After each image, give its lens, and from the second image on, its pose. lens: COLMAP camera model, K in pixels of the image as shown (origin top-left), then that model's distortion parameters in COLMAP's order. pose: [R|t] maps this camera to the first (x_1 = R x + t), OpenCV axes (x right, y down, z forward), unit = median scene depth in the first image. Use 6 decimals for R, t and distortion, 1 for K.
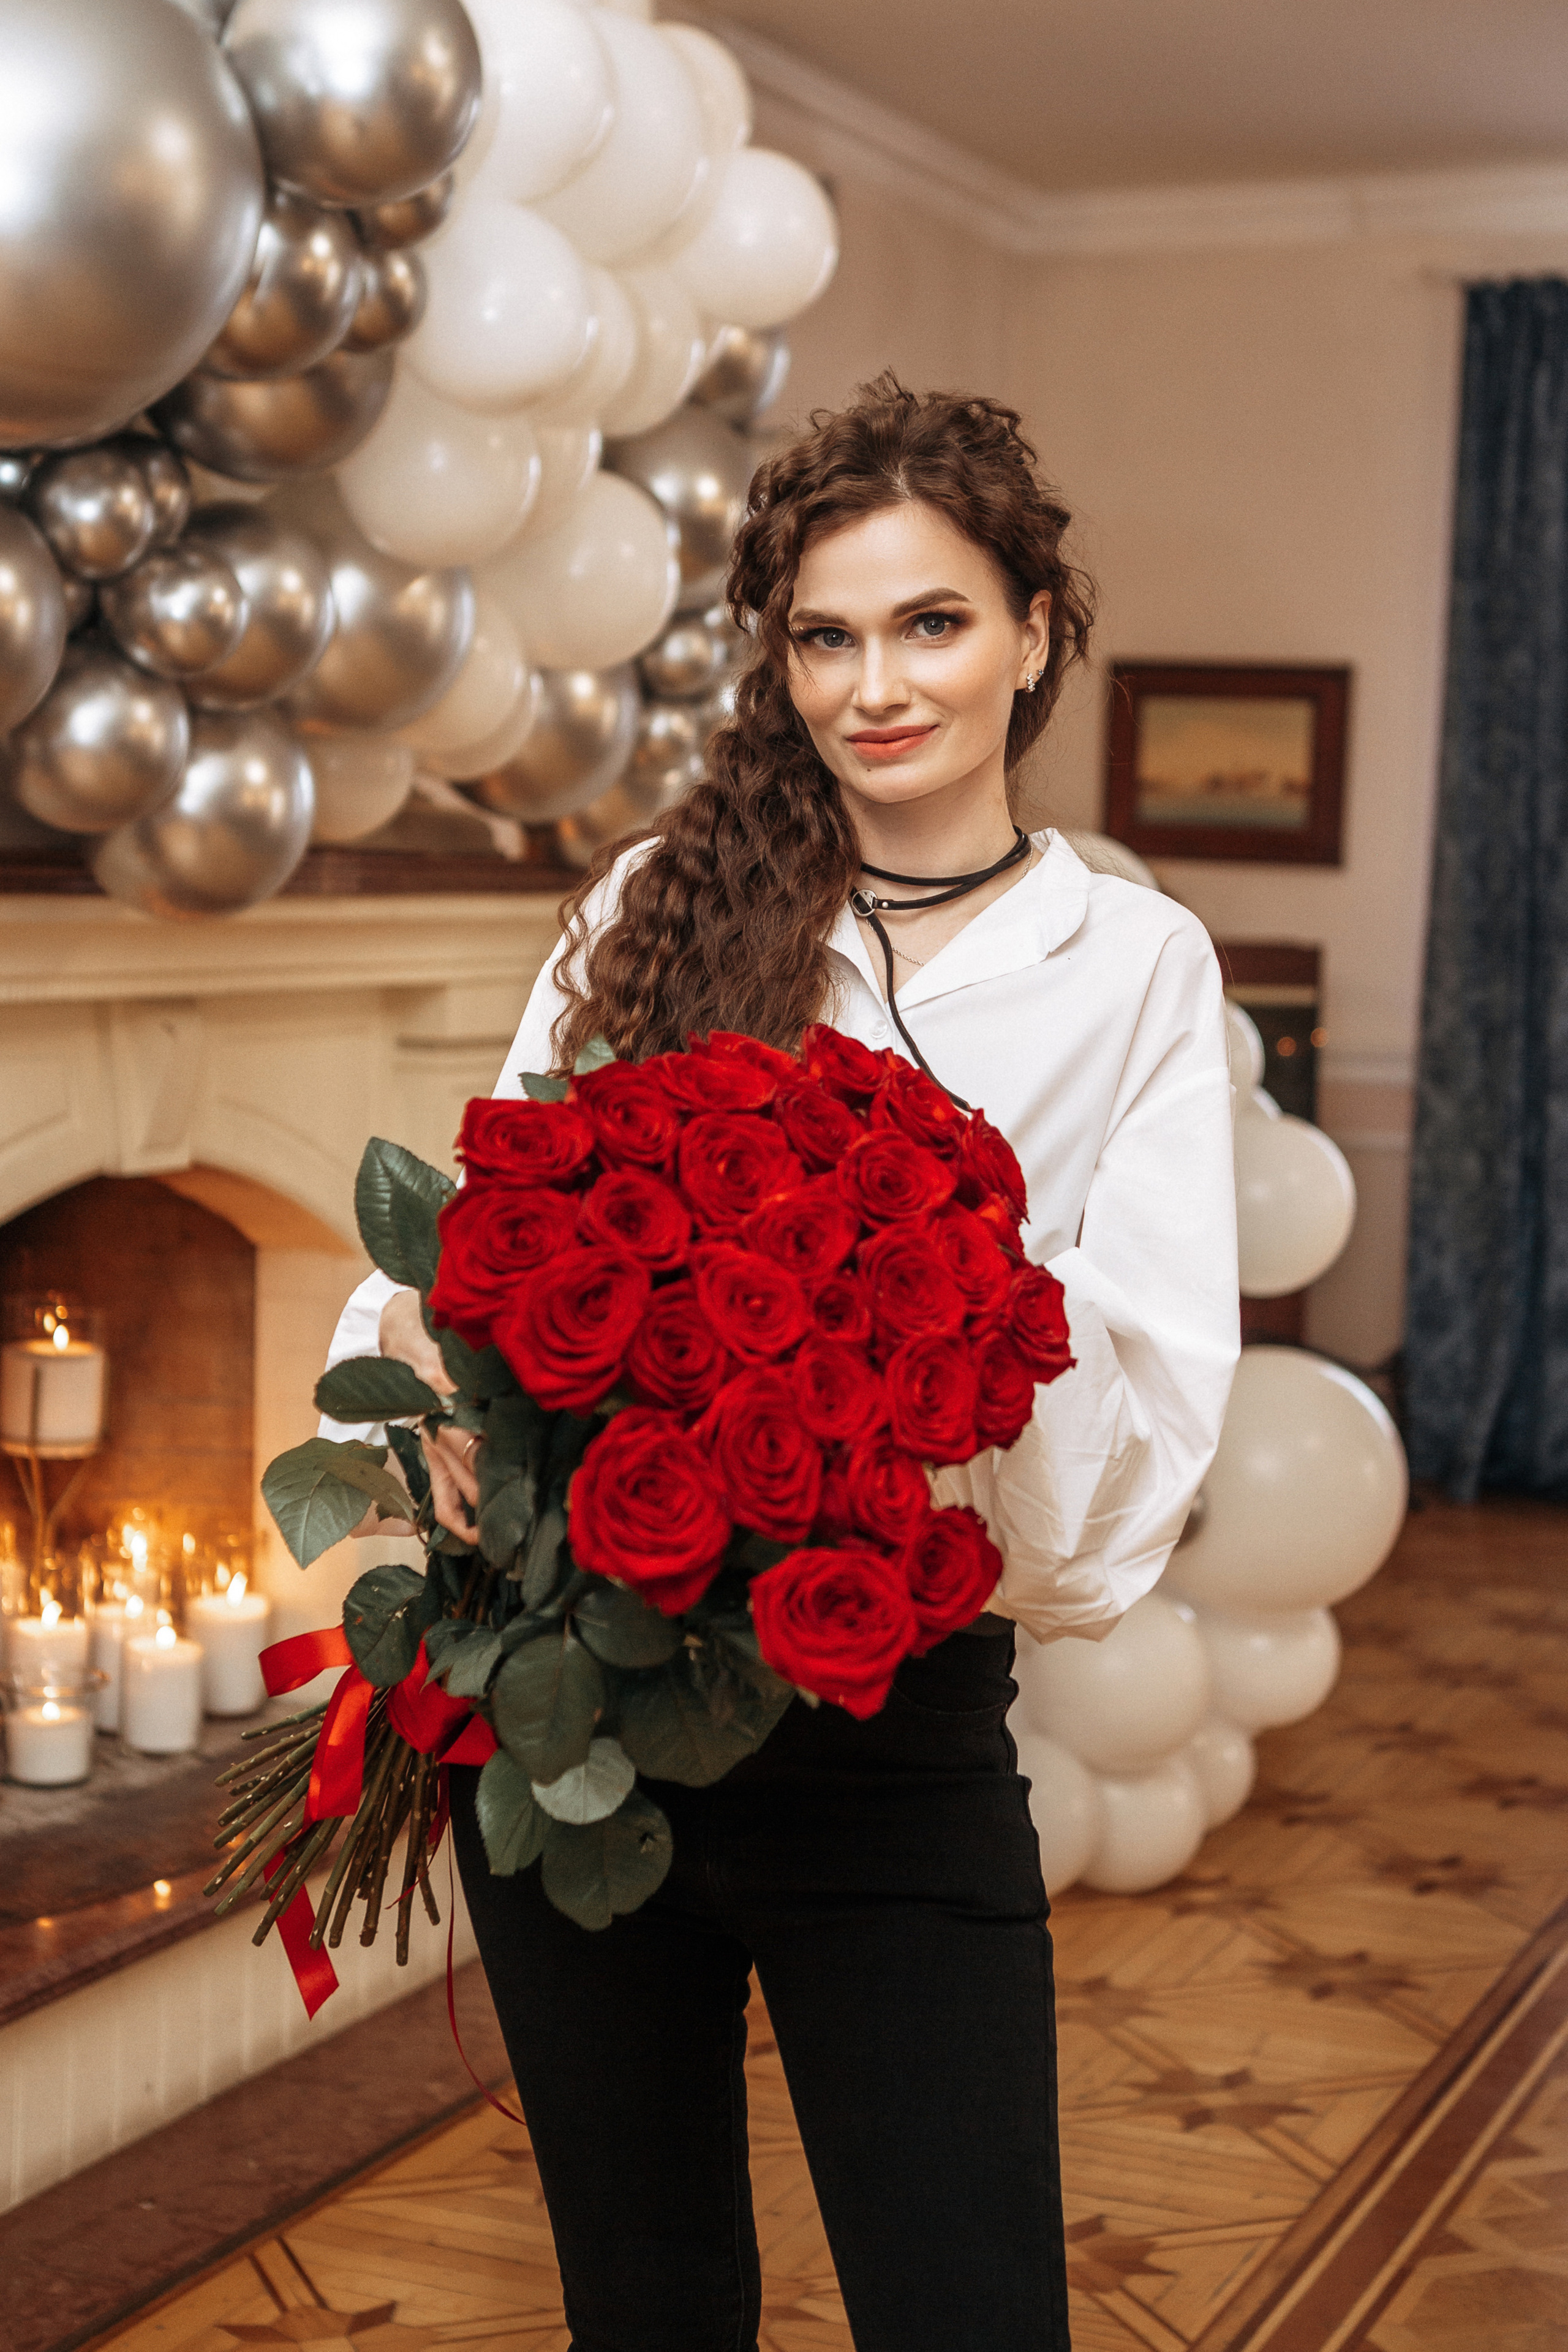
lens RADIAL K [[3529.4, 0, 783.9], [0, 3529.4, 1171.8], [0, 0, 1]] dist [-0.064144, 0.000000]
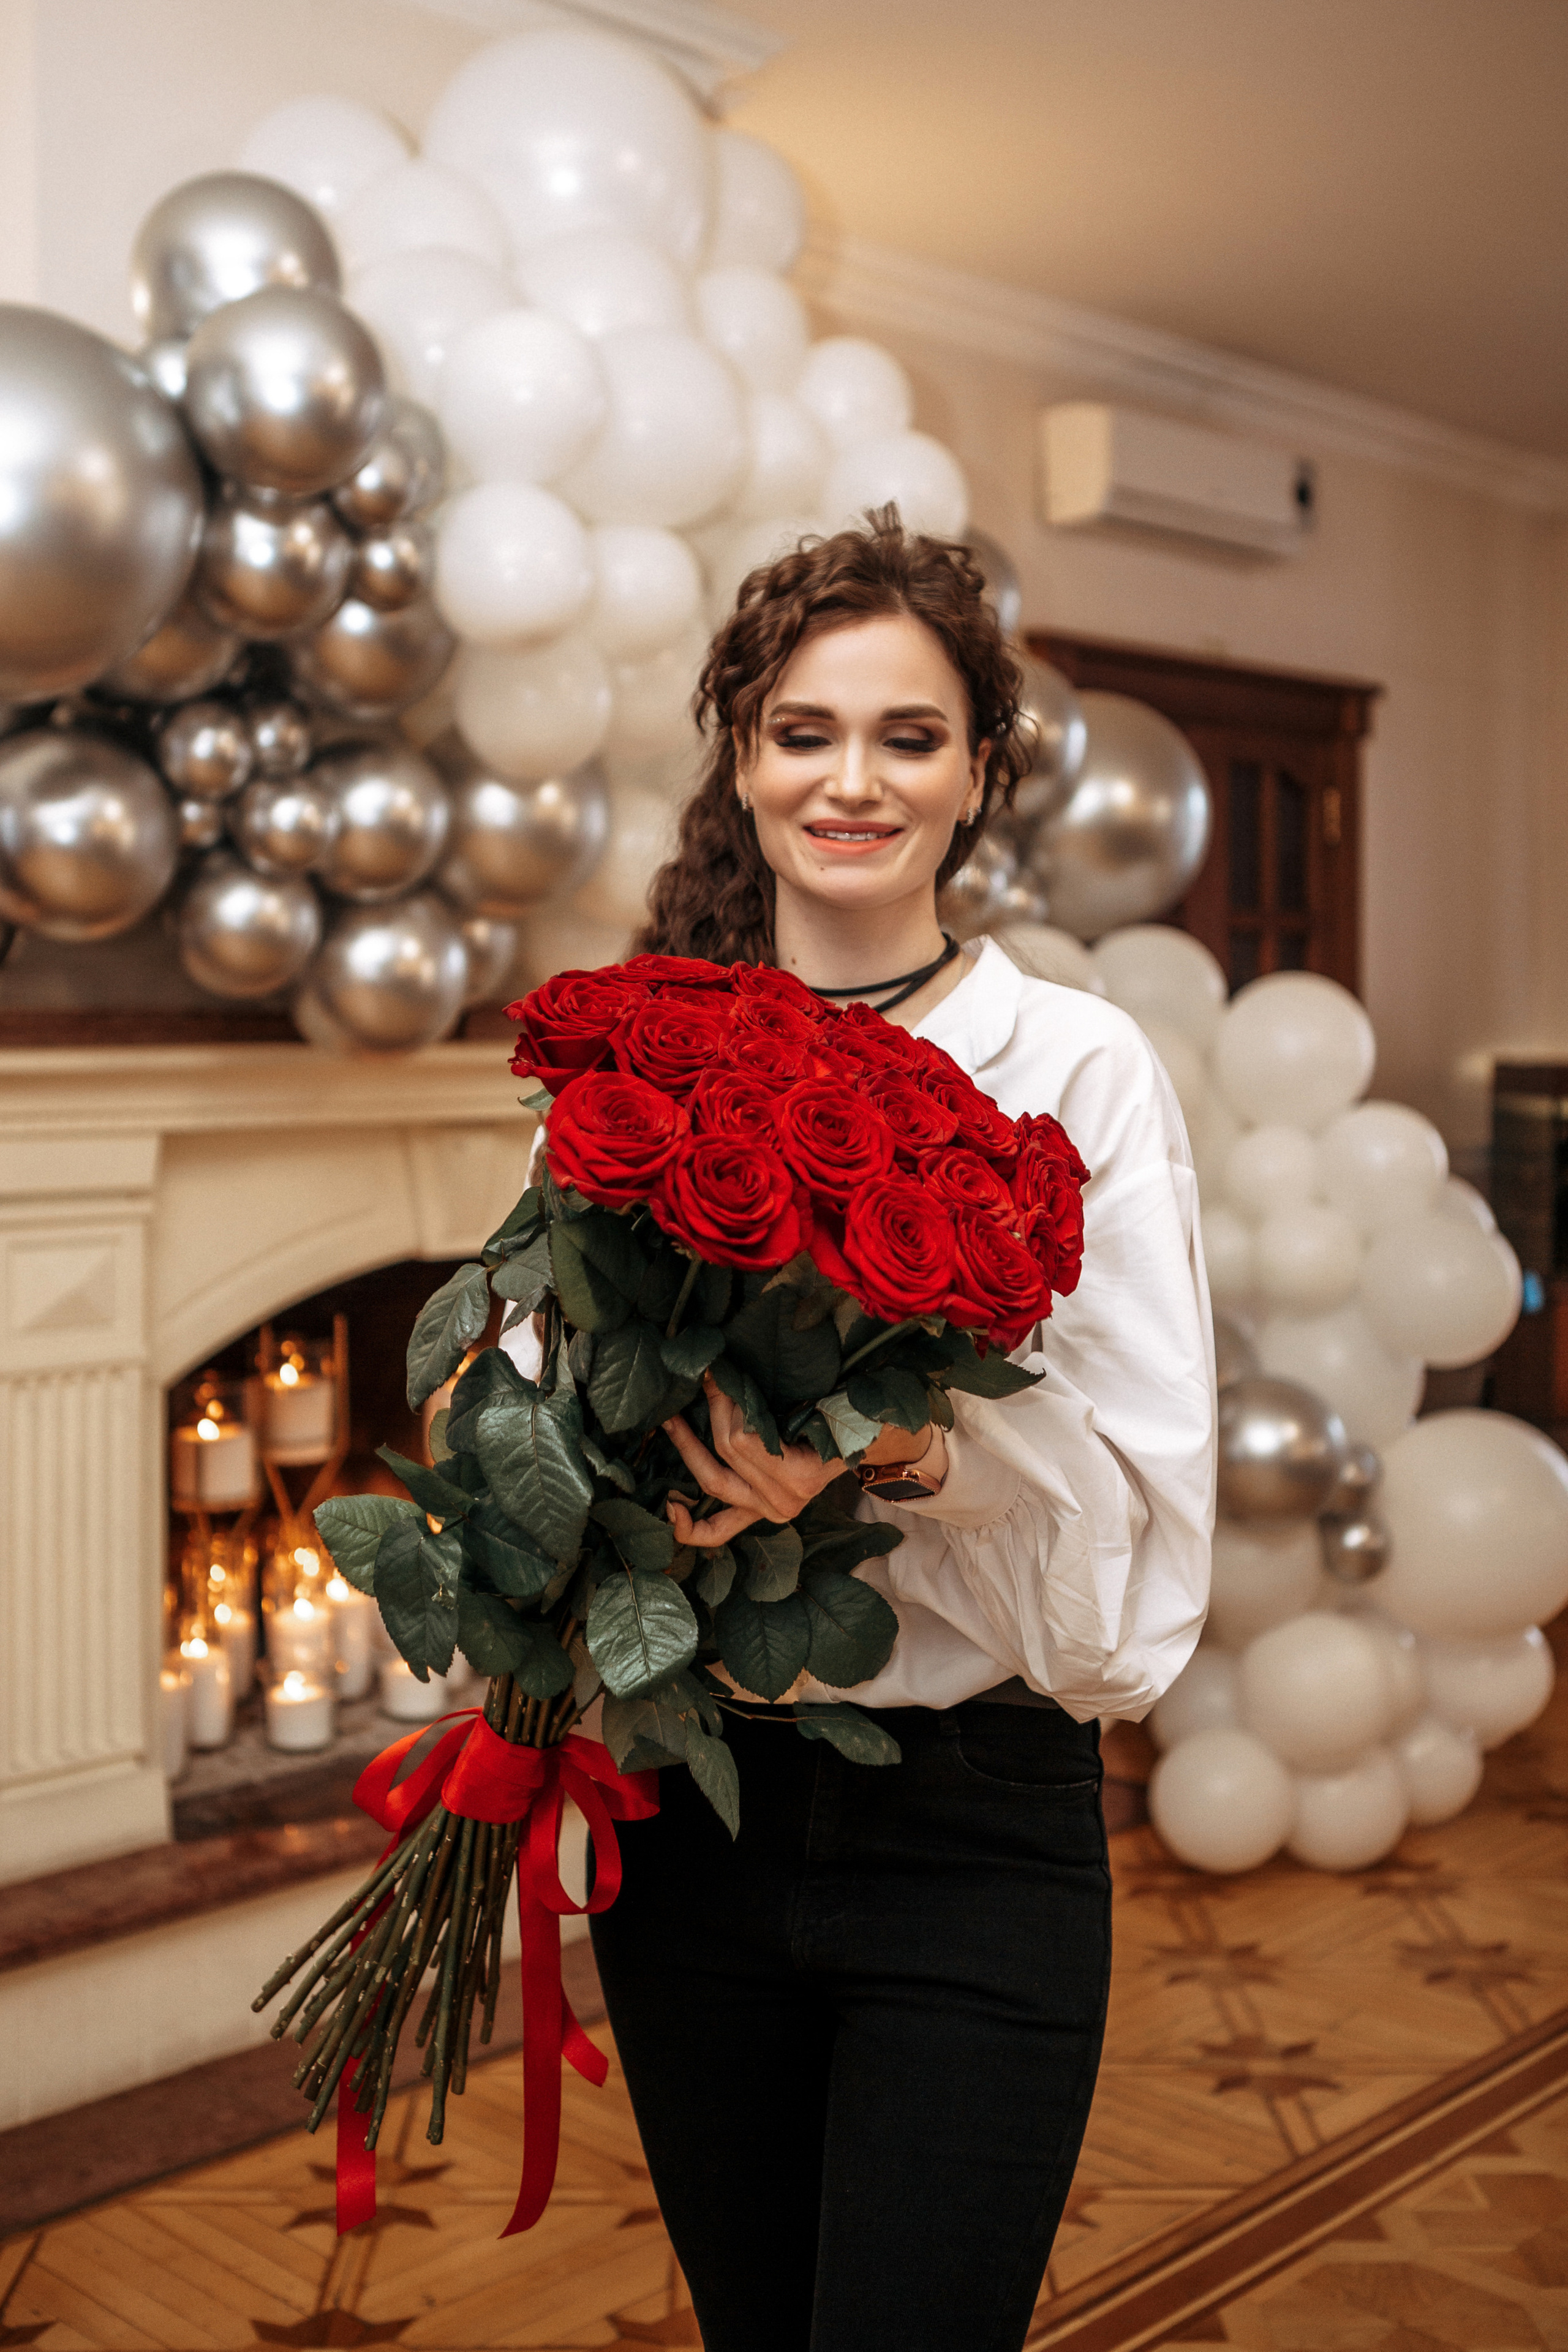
lens RADIAL K [[2571.6, 0, 784.0], [0, 2571.6, 1179.1], [0, 0, 1]] dist [-0.075395, 0.000000]
pose [[0.933799, 0.001692, -0.357795, 0.311770], [-0.008798, 0.999795, -0.018234, -0.012919], [0.357690, 0.020174, 0.933622, 0.178262]]
